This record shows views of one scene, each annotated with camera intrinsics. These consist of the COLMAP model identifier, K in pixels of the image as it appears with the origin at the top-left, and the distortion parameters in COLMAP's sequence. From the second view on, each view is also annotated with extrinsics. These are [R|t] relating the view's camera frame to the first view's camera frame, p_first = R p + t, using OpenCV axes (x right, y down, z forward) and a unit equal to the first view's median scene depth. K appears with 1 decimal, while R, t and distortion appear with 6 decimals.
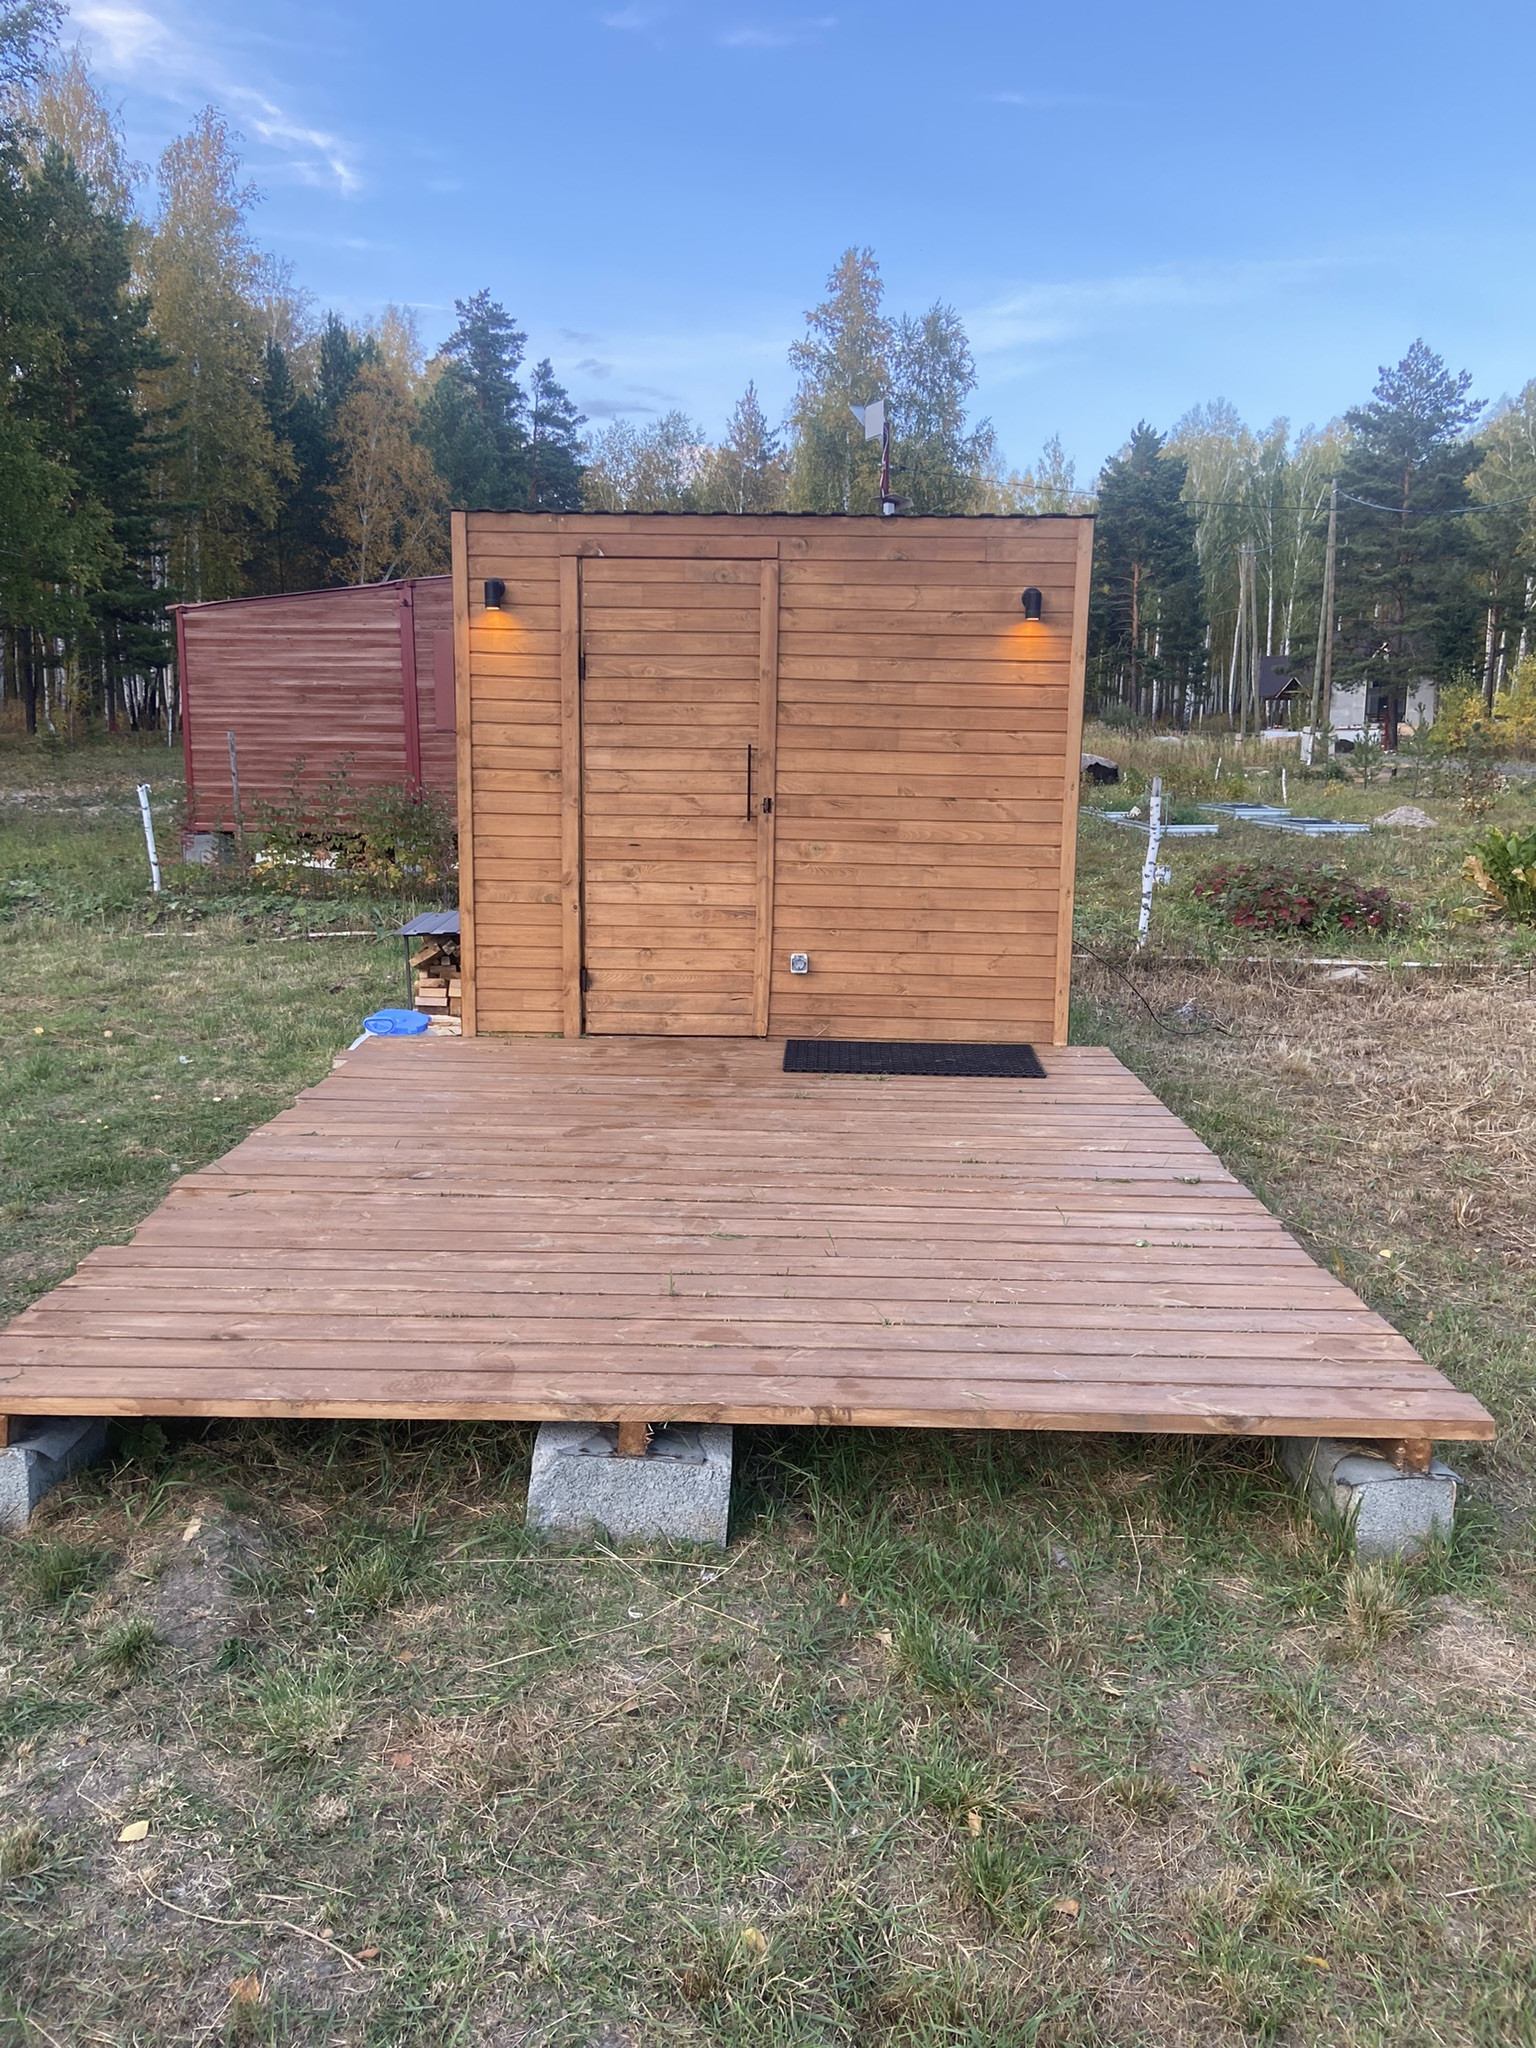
lens RADIAL K [[1551.5, 0, 768.0], [0, 1551.5, 1024.0], [0, 0, 1]] dist [0.113963, -0.145068]
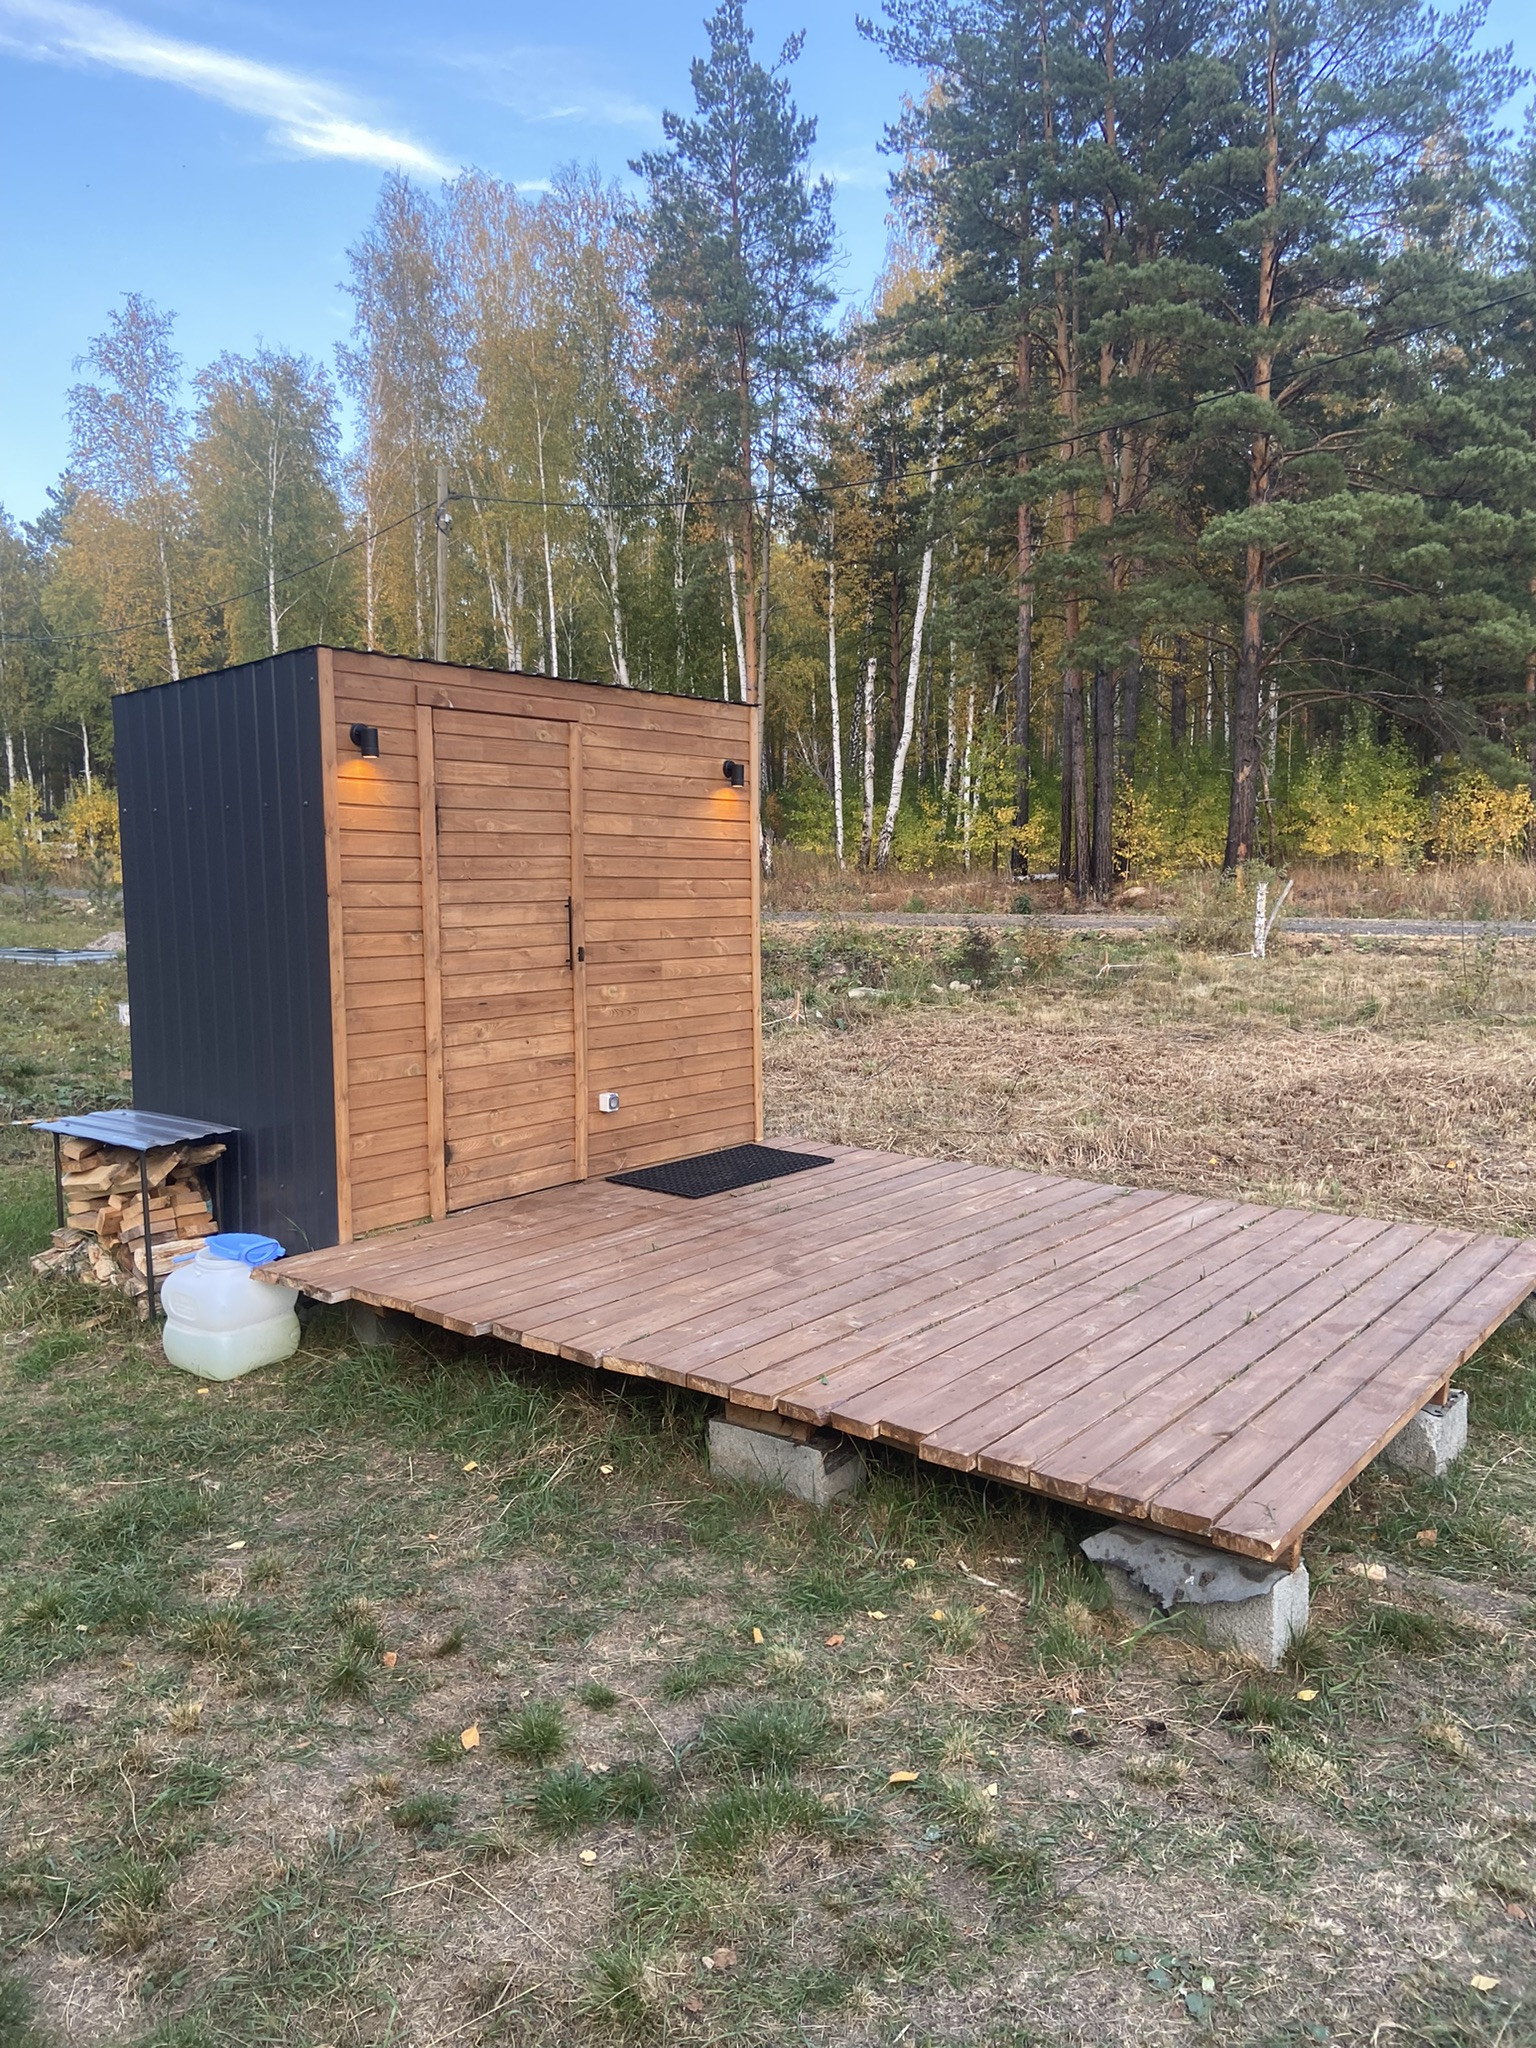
lens RADIAL K [[1551.5, 0, 768.0], [0, 1551.5, 1024.0], [0, 0, 1]] dist [0.113963, -0.145068]
pose [[0.574466, -0.098423, 0.812590, -0.786672], [0.157147, 0.987538, 0.008517, -0.085917], [-0.803302, 0.122803, 0.582774, 0.312444]]
